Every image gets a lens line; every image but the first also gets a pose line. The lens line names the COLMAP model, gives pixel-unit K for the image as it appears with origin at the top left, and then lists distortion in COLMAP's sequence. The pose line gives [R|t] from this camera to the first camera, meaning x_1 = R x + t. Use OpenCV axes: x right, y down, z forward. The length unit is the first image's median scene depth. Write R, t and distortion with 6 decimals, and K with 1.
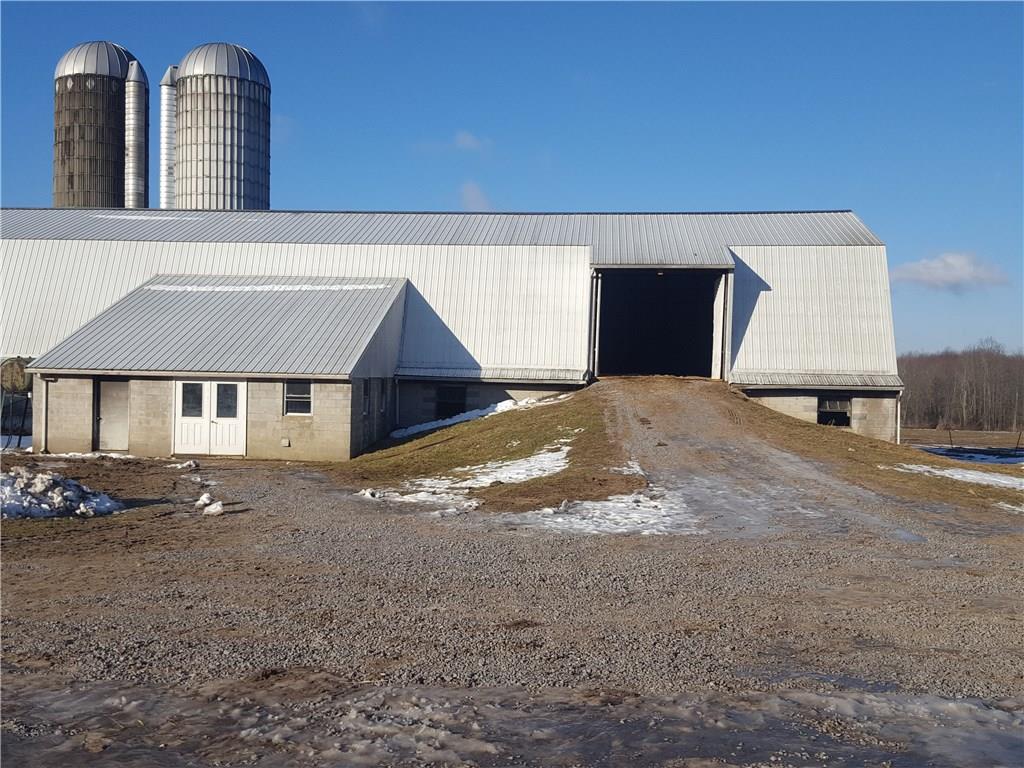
lens RADIAL K [[1018.9, 0, 512.0], [0, 1018.9, 384.0], [0, 0, 1]] dist [0.164763, -0.273449]
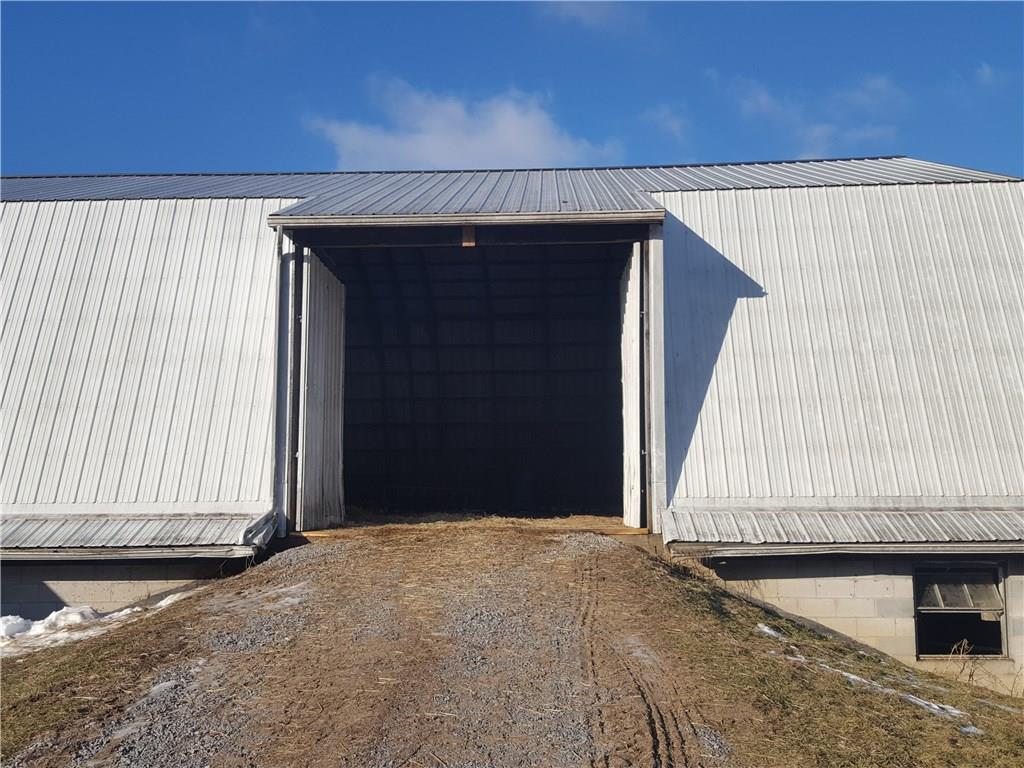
lens RADIAL K [[1030.7, 0, 510.9], [0, 1030.7, 407.3], [0, 0, 1]] dist [0.171605, -0.276479]
pose [[0.997284, -0.021594, 0.070412, 0.132337], [0.028366, 0.994915, -0.096636, -0.013166], [-0.067967, 0.098371, 0.992826, 0.634188]]
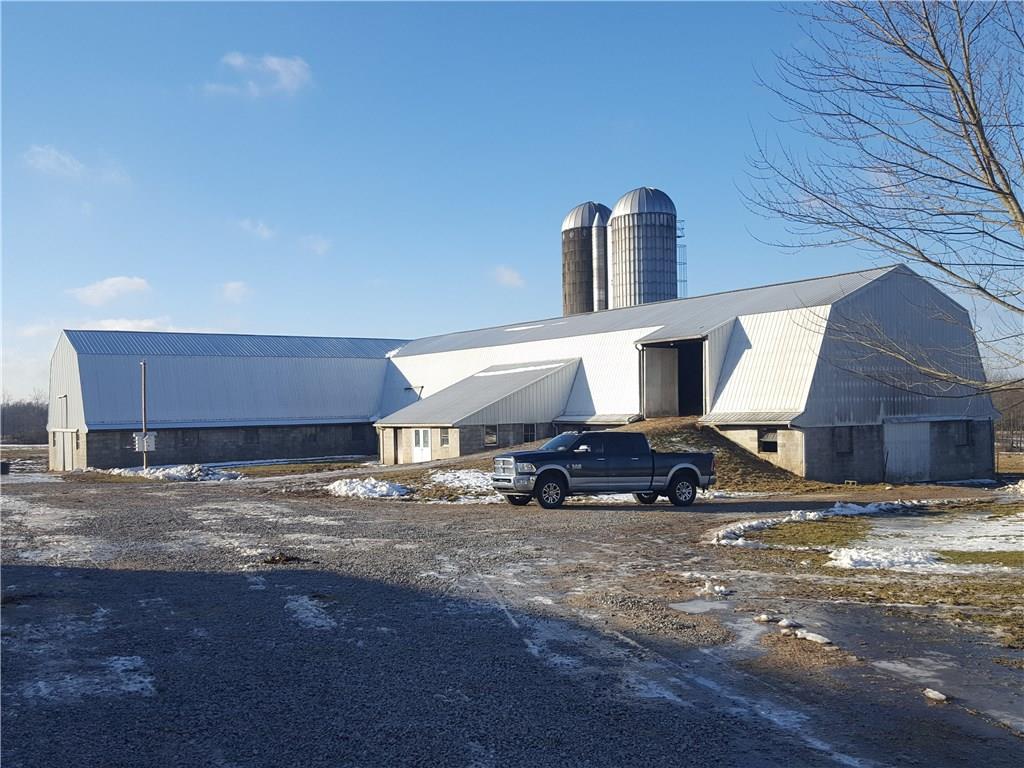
lens RADIAL K [[1030.7, 0, 510.9], [0, 1030.7, 407.3], [0, 0, 1]] dist [0.171605, -0.276479]
pose [[0.629416, -0.035013, -0.776280, 1.108301], [0.025877, 0.999375, -0.024094, 0.007485], [0.776638, -0.004923, 0.629928, -0.071687]]
